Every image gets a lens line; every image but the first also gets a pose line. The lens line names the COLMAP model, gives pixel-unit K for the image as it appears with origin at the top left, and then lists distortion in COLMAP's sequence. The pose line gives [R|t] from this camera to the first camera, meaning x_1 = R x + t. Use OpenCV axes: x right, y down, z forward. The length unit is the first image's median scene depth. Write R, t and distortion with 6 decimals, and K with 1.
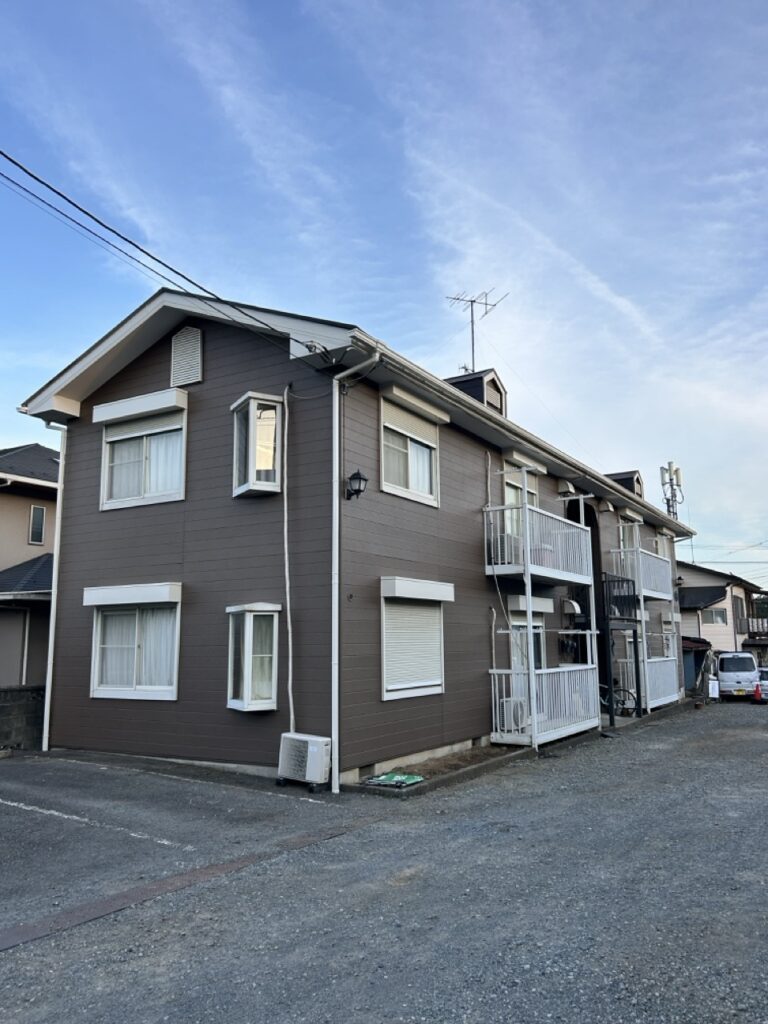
lens RADIAL K [[795.6, 0, 379.4], [0, 795.6, 510.5], [0, 0, 1]] dist [0.053278, -0.059066]
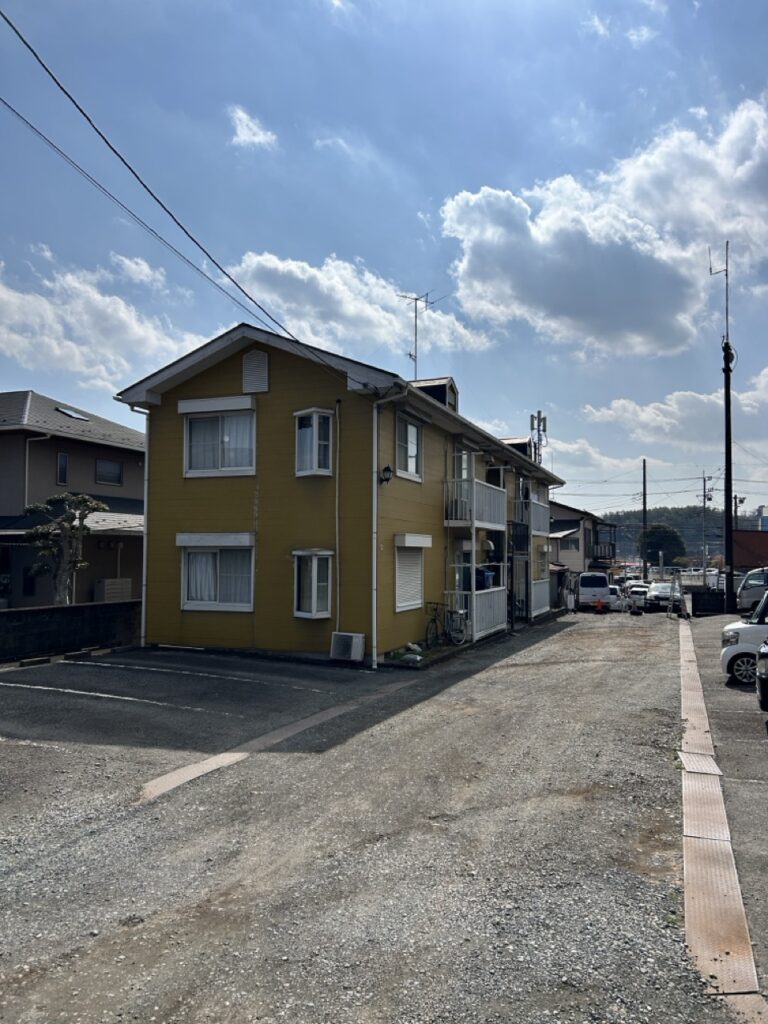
lens RADIAL K [[768.6, 0, 386.8], [0, 768.6, 513.1], [0, 0, 1]] dist [0.046243, -0.040503]
pose [[0.984065, 0.022797, 0.176343, -0.220822], [-0.041742, 0.993651, 0.104477, -0.087027], [-0.172841, -0.110173, 0.978769, -0.350874]]
